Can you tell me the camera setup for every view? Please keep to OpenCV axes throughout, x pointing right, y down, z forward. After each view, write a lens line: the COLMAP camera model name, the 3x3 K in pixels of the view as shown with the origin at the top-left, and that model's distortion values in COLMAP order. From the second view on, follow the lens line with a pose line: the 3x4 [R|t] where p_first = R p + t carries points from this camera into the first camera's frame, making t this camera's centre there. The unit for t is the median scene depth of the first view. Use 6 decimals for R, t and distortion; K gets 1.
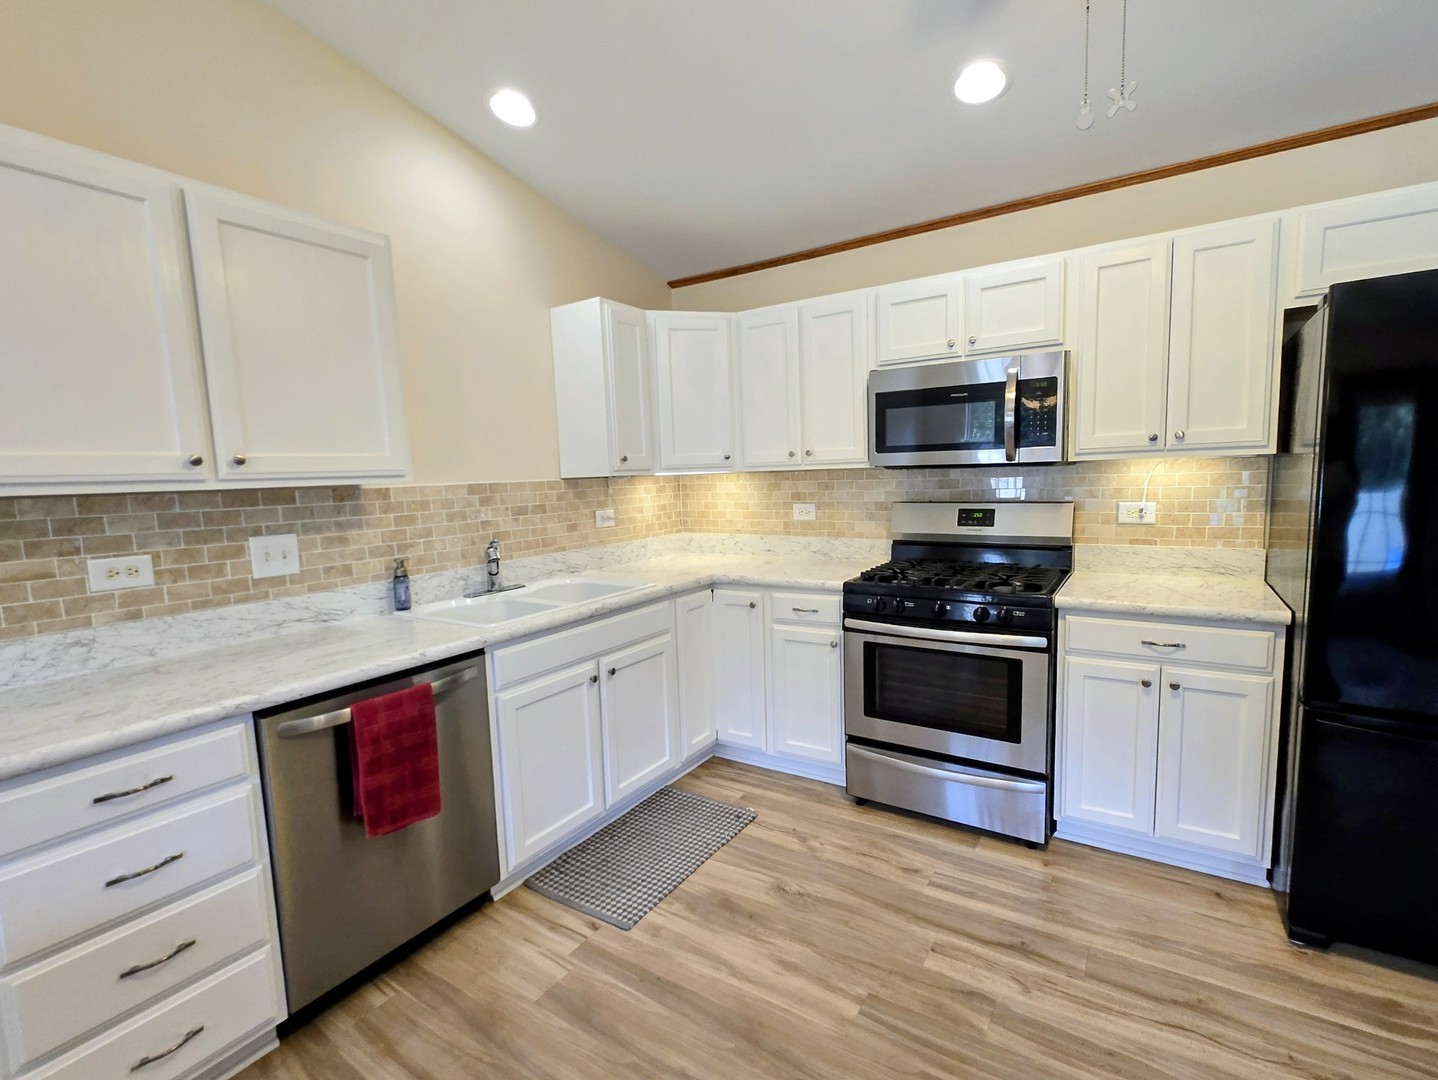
lens RADIAL K [[656.6, 0, 738.0], [0, 656.6, 548.3], [0, 0, 1]] dist [-0.000341, 0.000106]
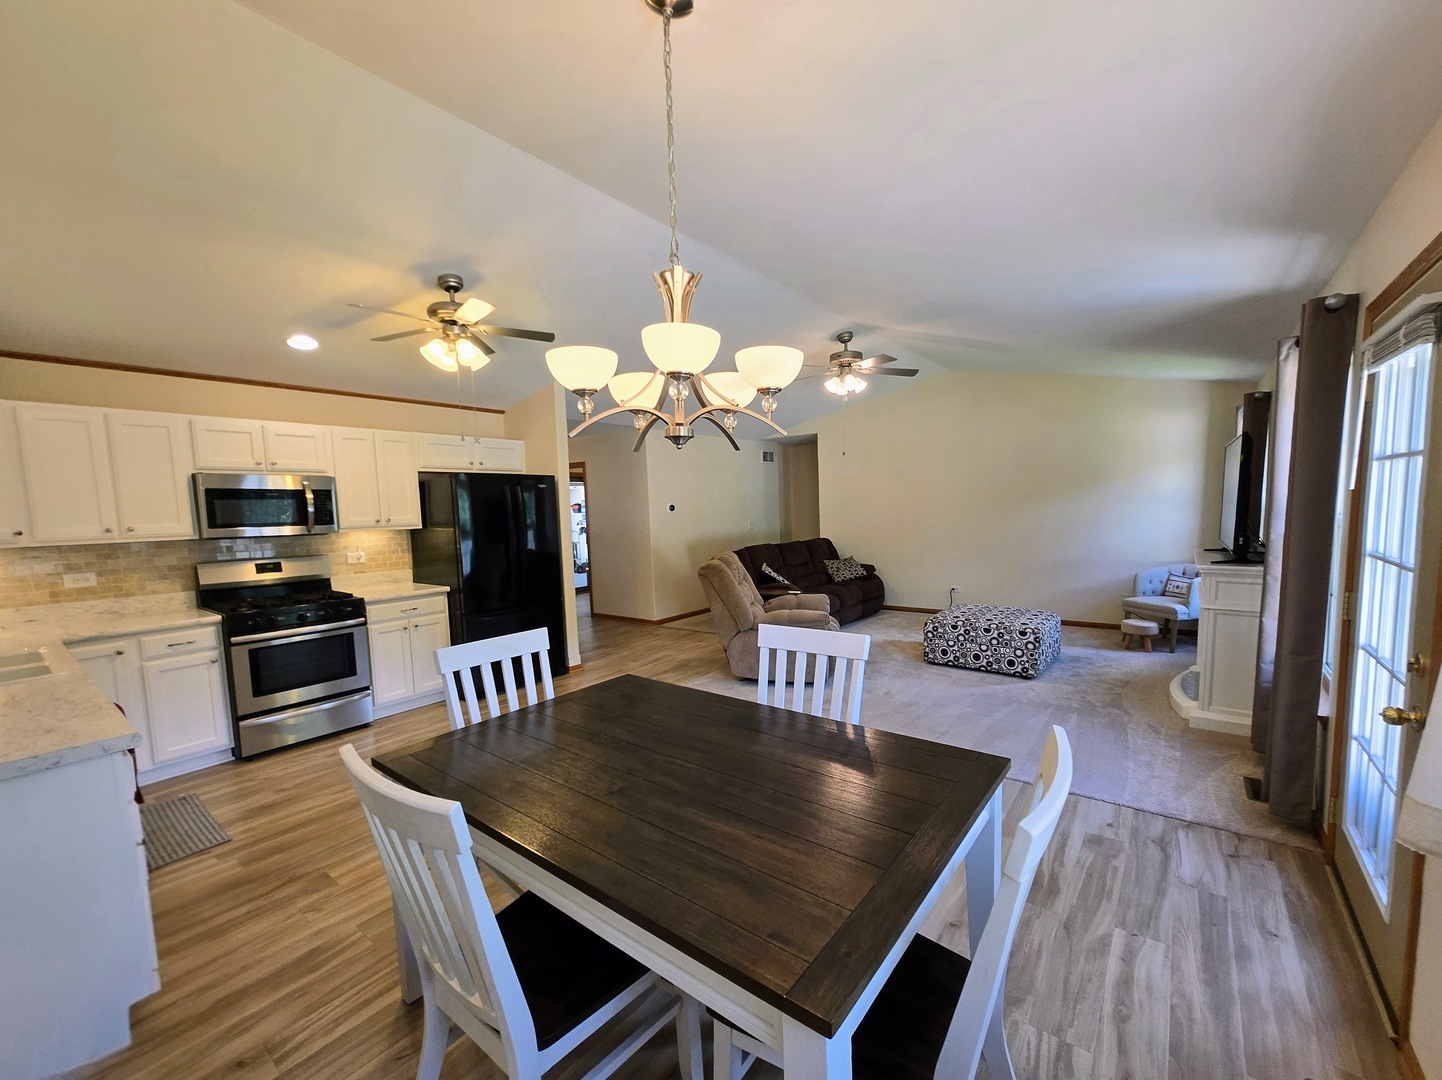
lens RADIAL K [[583.9, 0, 734.7], [0, 583.9, 562.5], [0, 0, 1]] dist [-0.001464, -0.000131]
pose [[0.083199, -0.066732, 0.994296, -1.248669], [0.138231, 0.988883, 0.054802, 0.025110], [-0.986899, 0.132883, 0.091499, -0.338145]]
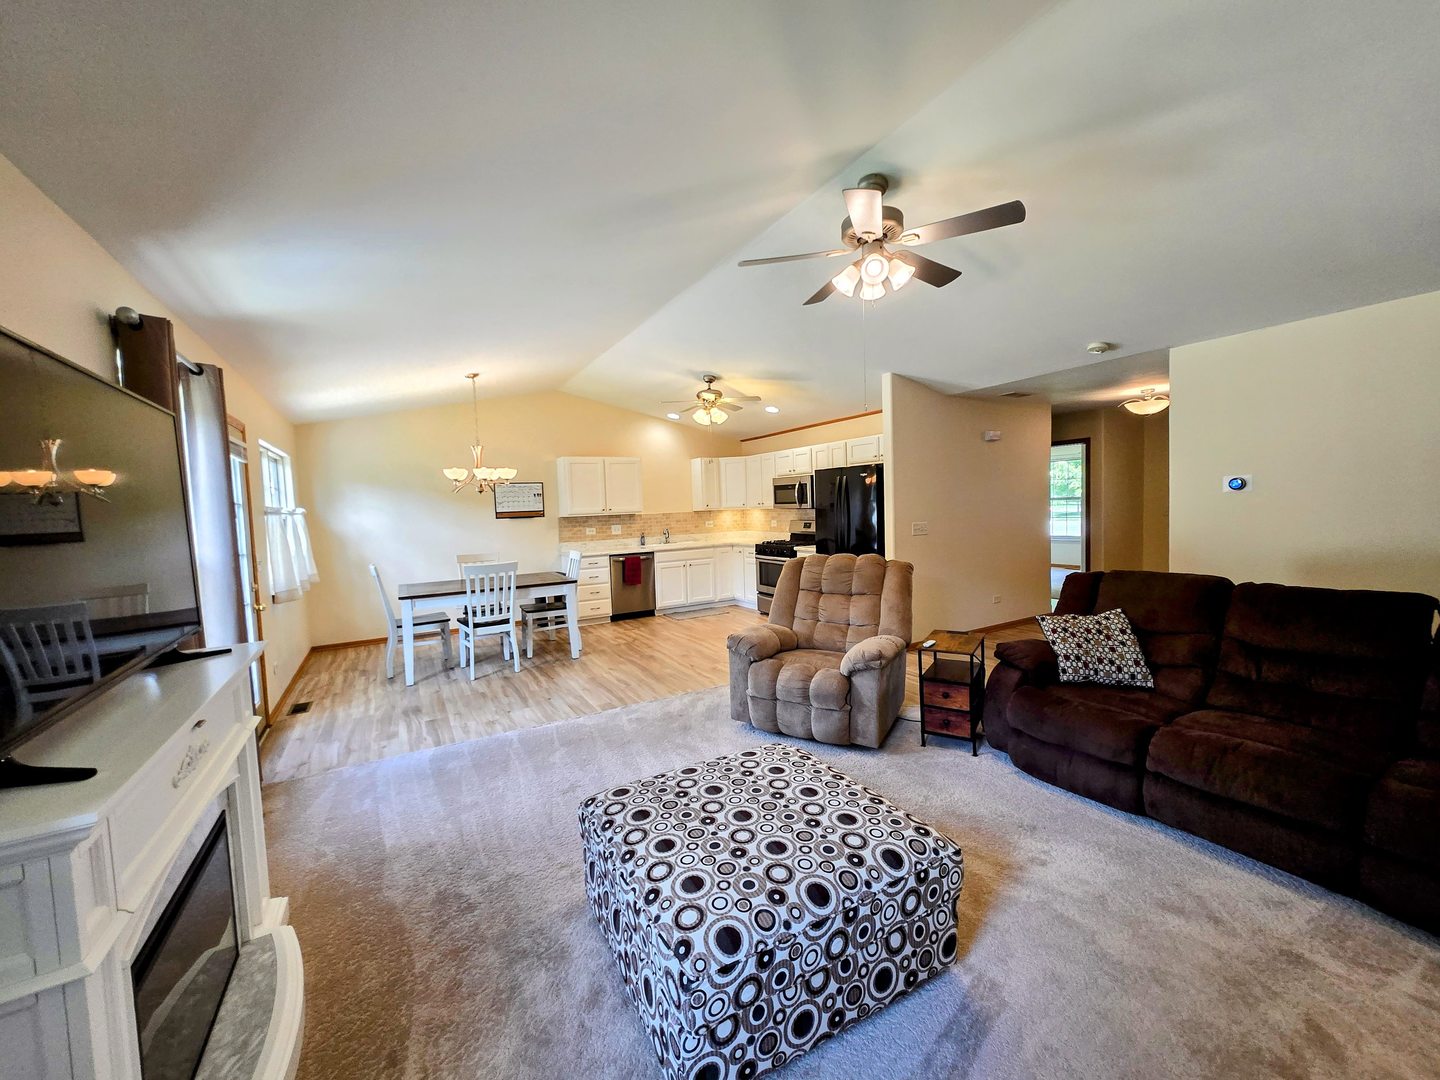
lens RADIAL K [[571.8, 0, 710.8], [0, 571.8, 536.9], [0, 0, 1]] dist [-0.000653, -0.000045]
pose [[0.881337, 0.027598, -0.471682, 1.560967], [-0.045923, 0.998570, -0.027382, 0.126296], [0.470251, 0.045793, 0.881344, -1.955451]]
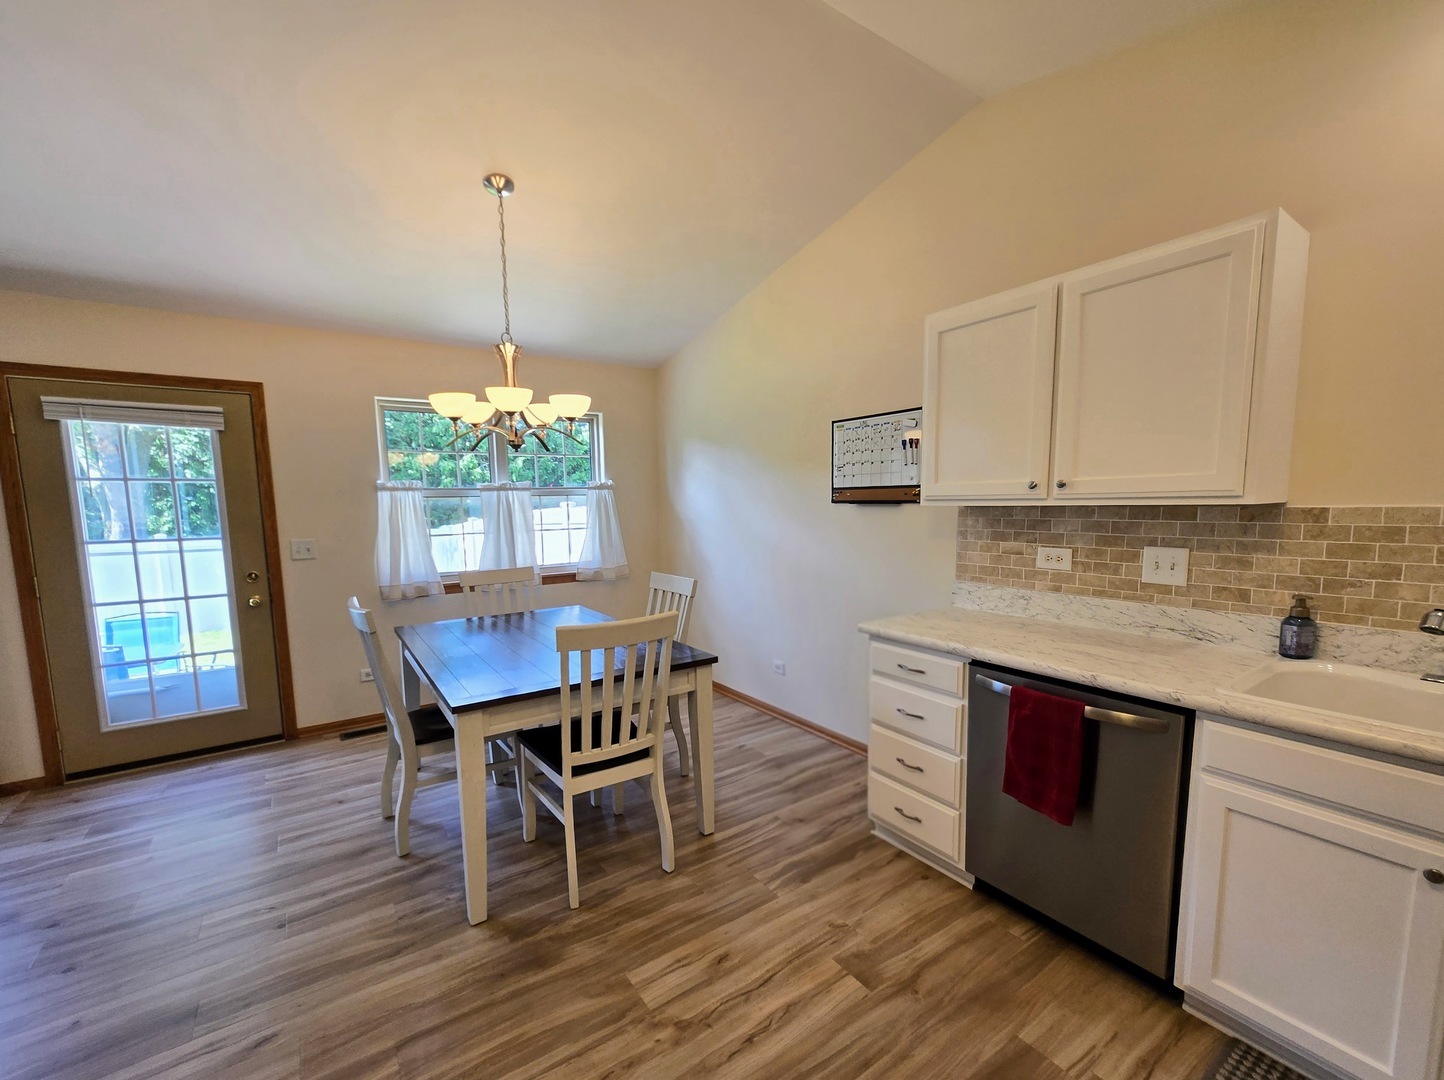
lens RADIAL K [[595.6, 0, 713.8], [0, 595.6, 564.6], [0, 0, 1]] dist [-0.000894, -0.000129]
pose [[-0.388376, 0.138944, -0.910966, 0.456805], [-0.074279, 0.980630, 0.181237, -0.106924], [0.918502, 0.138054, -0.370533, 0.631666]]
